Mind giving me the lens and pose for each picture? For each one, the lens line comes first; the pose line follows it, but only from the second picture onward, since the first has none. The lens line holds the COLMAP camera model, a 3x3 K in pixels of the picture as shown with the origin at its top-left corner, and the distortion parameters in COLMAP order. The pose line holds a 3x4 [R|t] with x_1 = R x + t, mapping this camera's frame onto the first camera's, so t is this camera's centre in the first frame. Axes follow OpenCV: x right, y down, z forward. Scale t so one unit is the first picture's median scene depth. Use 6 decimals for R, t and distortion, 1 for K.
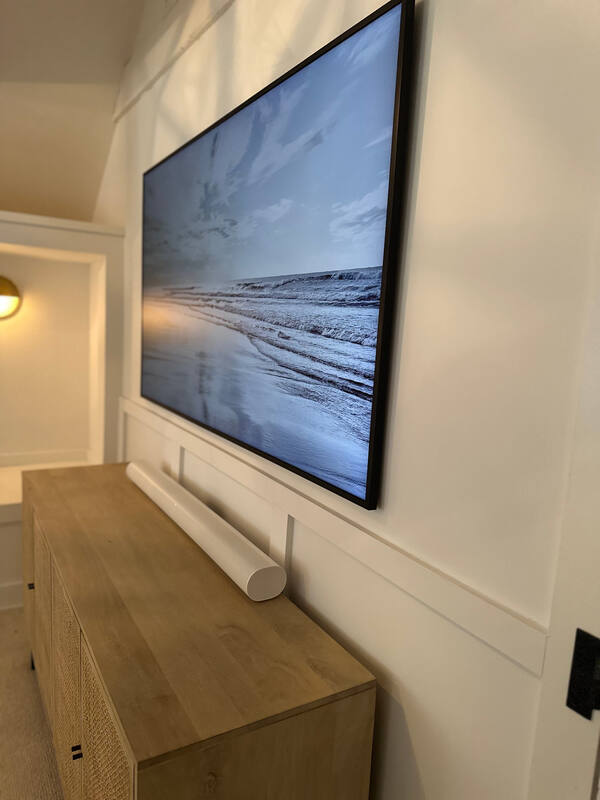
lens RADIAL K [[567.0, 0, 300.6], [0, 567.0, 400.4], [0, 0, 1]] dist [0.005833, -0.039688]
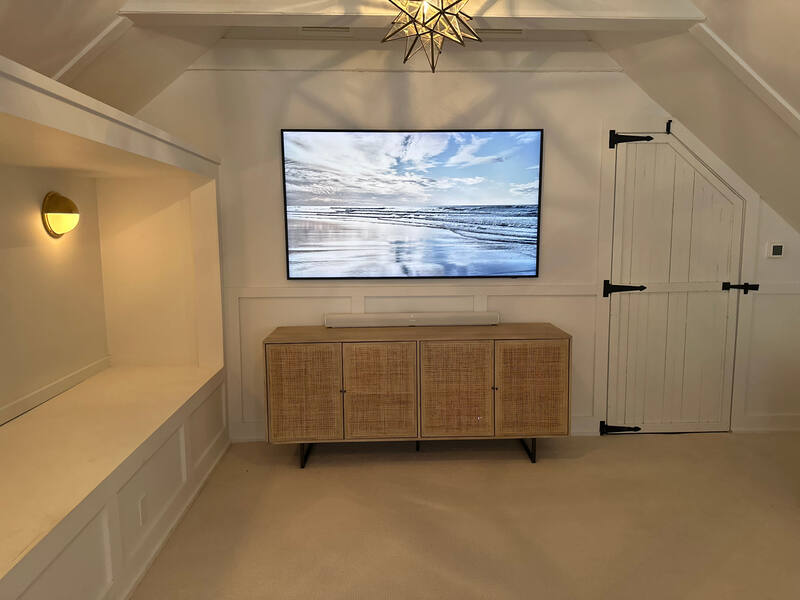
lens RADIAL K [[567.0, 0, 399.1], [0, 567.0, 298.5], [0, 0, 1]] dist [0.005833, -0.039688]
pose [[0.500132, -0.158429, 0.851333, -2.700687], [0.152247, 0.983895, 0.093658, -0.104762], [-0.852461, 0.082771, 0.516198, -0.006043]]
